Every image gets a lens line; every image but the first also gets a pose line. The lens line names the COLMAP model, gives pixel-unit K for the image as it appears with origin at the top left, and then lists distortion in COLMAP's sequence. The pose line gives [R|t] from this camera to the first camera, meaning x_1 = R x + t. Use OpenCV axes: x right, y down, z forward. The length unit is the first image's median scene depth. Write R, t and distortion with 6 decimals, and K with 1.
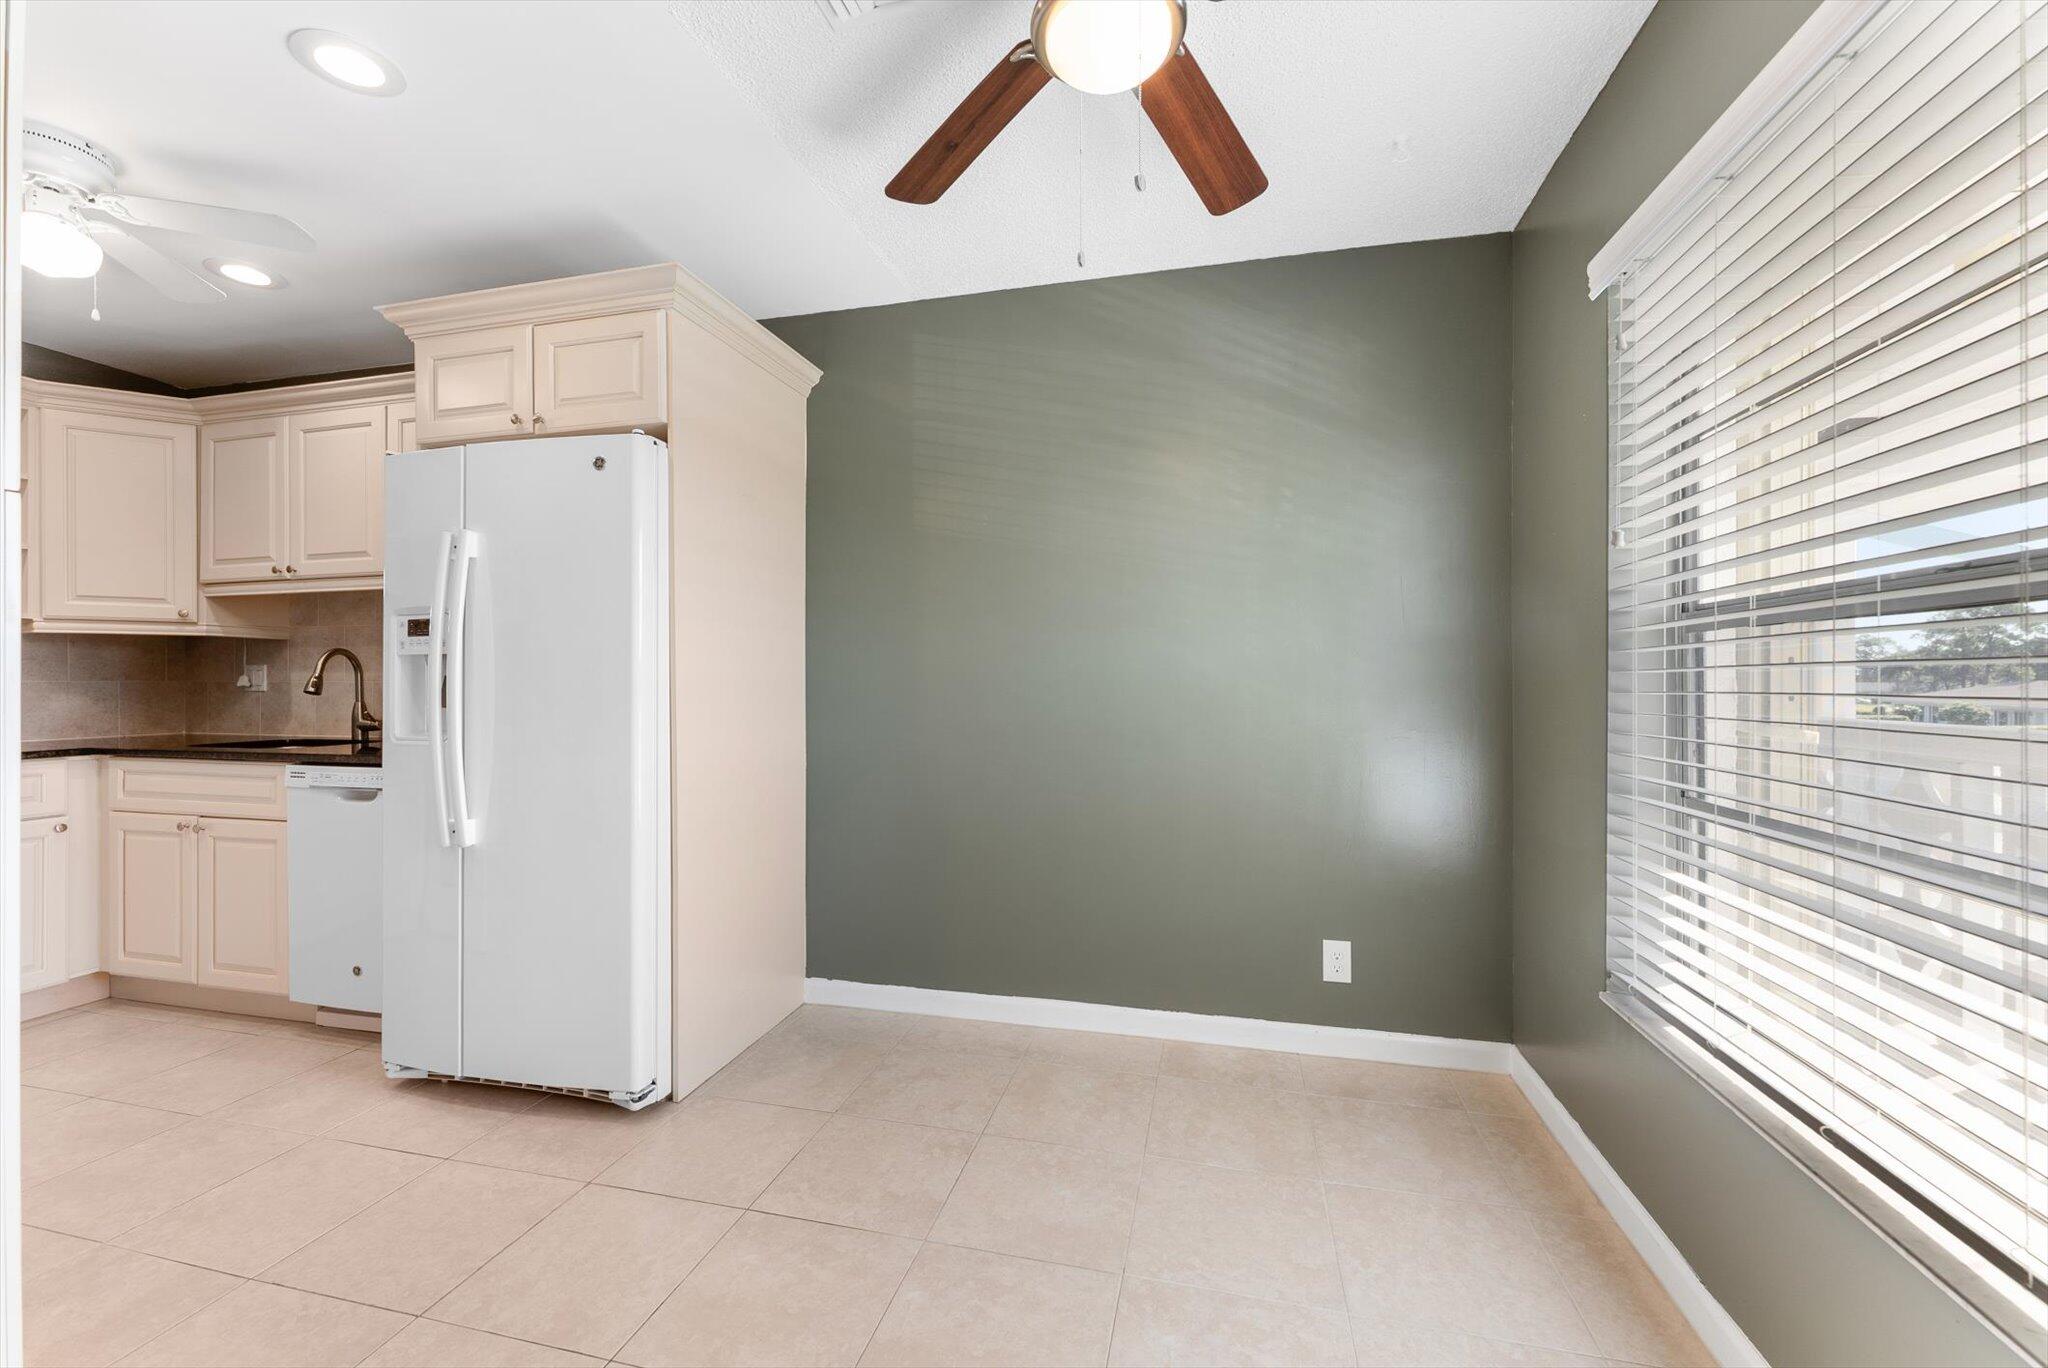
lens RADIAL K [[820.5, 0, 1024.0], [0, 820.5, 684.0], [0, 0, 1]] dist [0.000850, 0.000254]
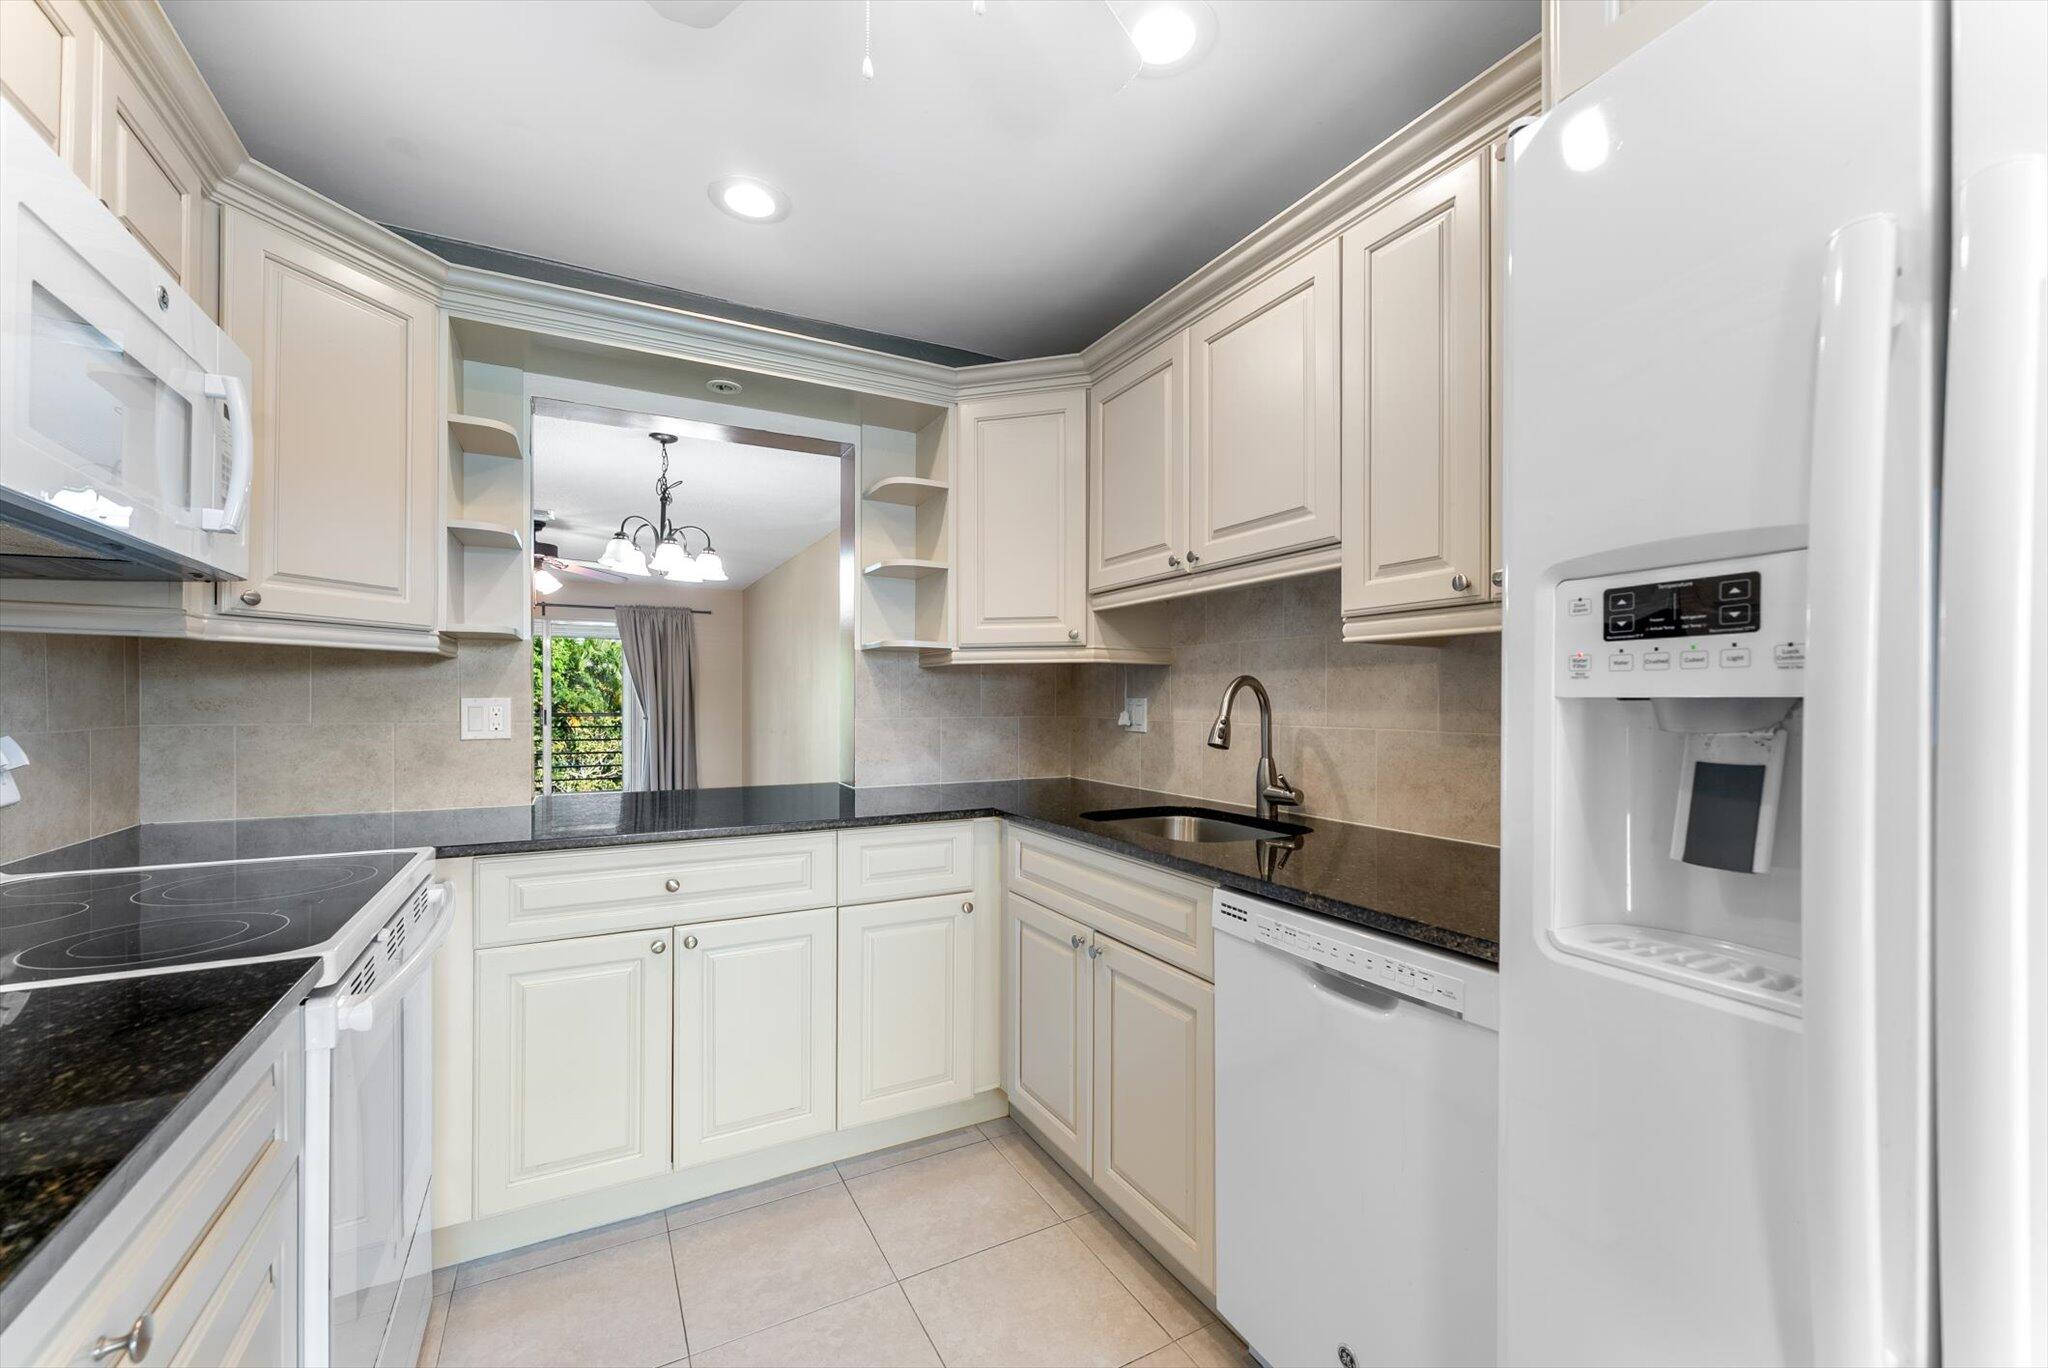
lens RADIAL K [[824.0, 0, 1030.0], [0, 824.0, 700.1], [0, 0, 1]] dist [0.000250, 0.000115]
pose [[0.678353, 0.003487, -0.734728, -0.493298], [-0.002905, 0.999994, 0.002063, -0.025952], [0.734730, 0.000735, 0.678359, 0.455090]]
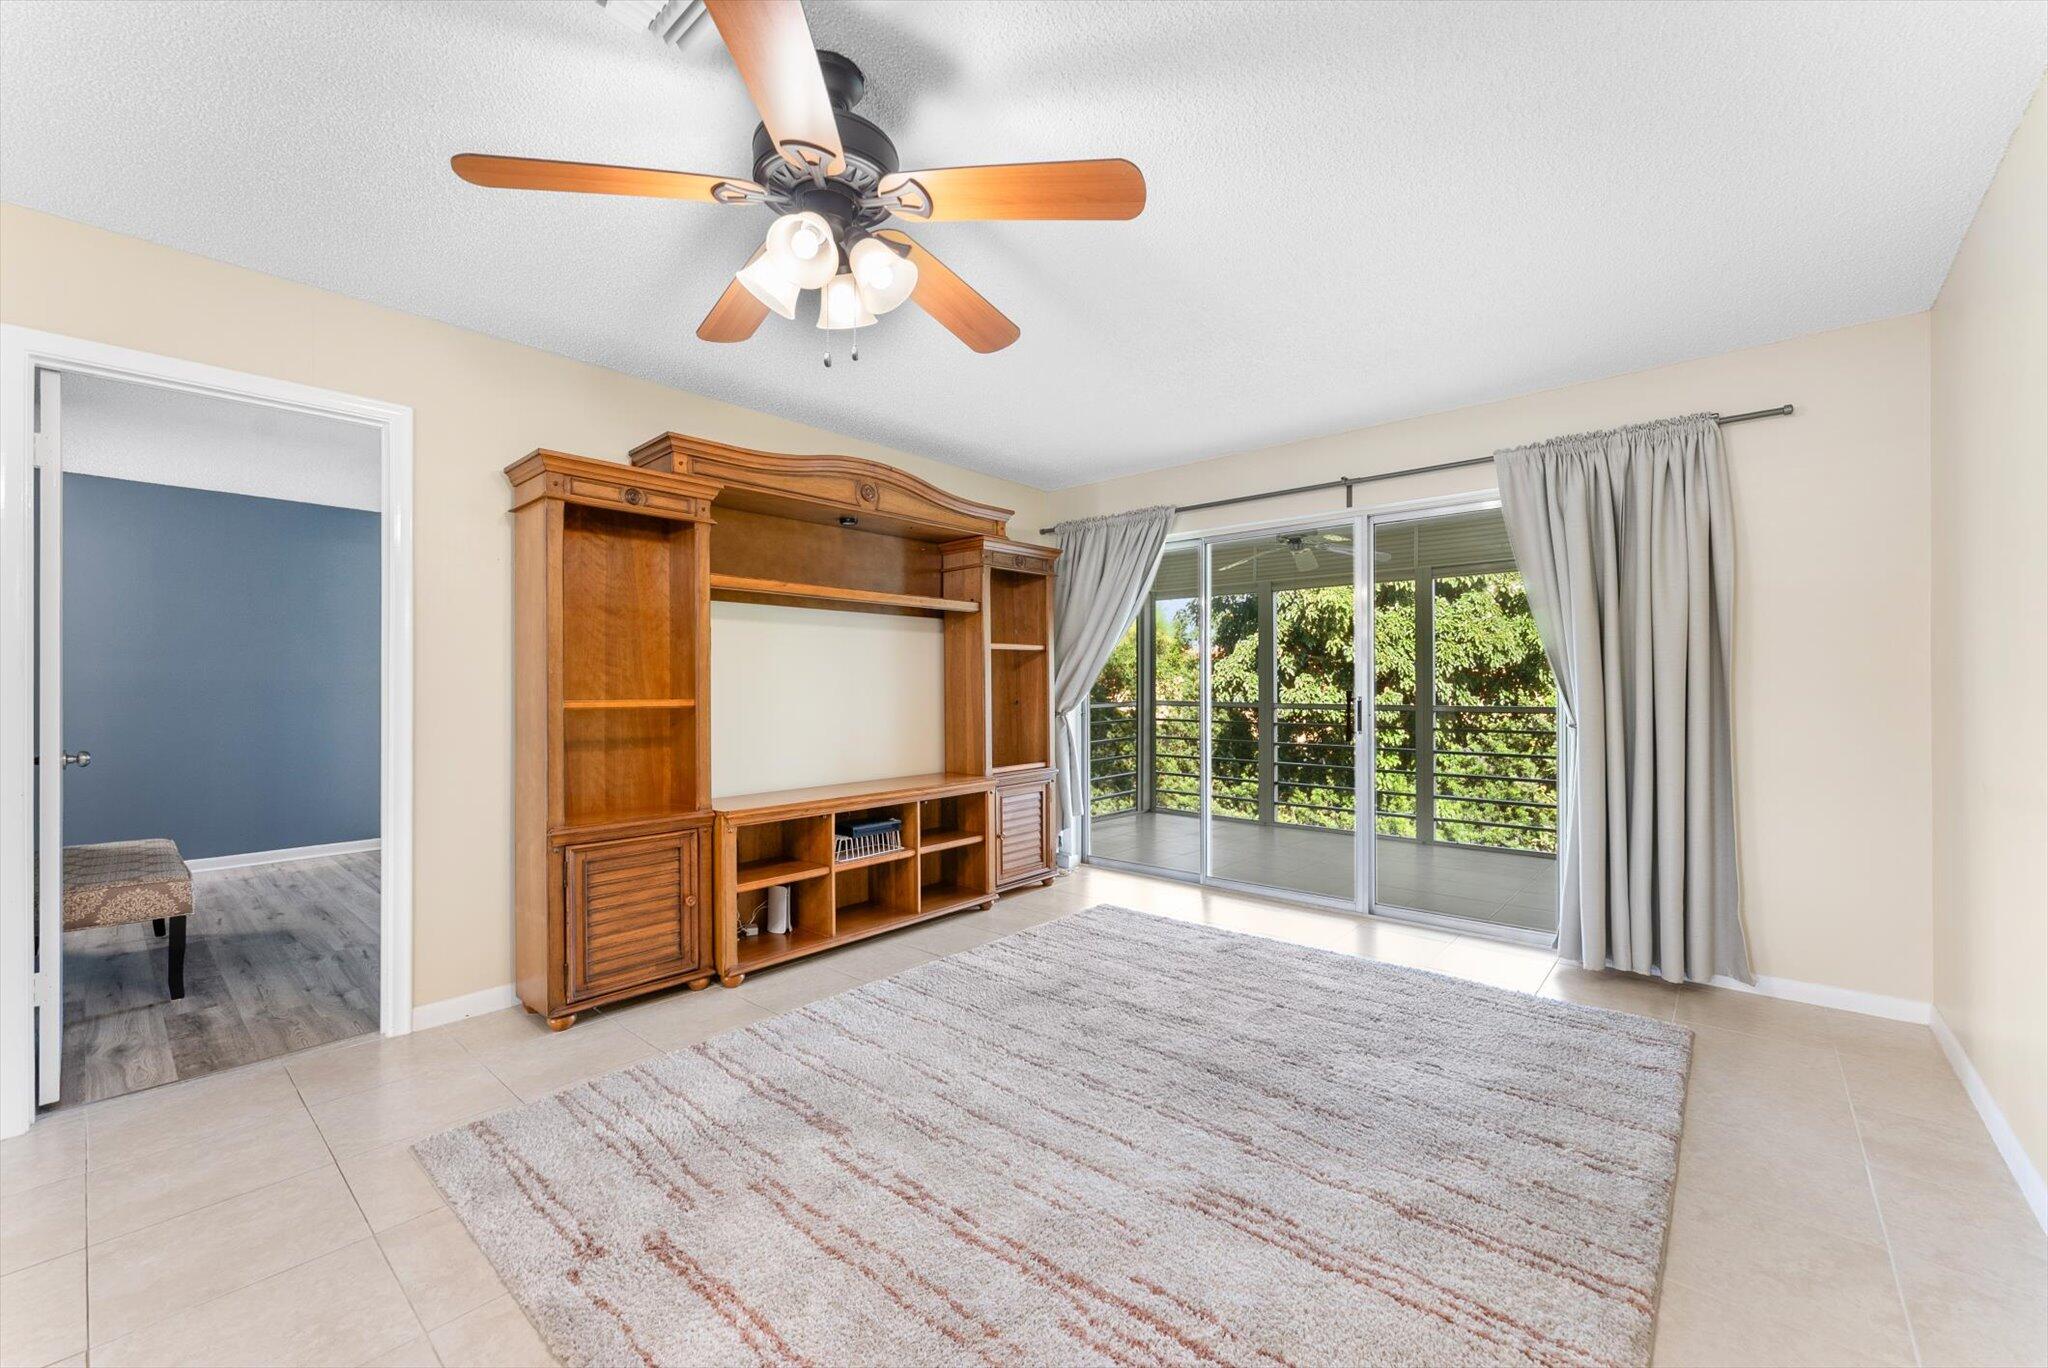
lens RADIAL K [[820.5, 0, 1024.0], [0, 820.5, 684.0], [0, 0, 1]] dist [0.000850, 0.000254]
pose [[-0.458478, -0.002038, -0.888704, -2.197004], [0.001008, 0.999996, -0.002813, -0.006706], [0.888705, -0.002186, -0.458474, 1.268949]]
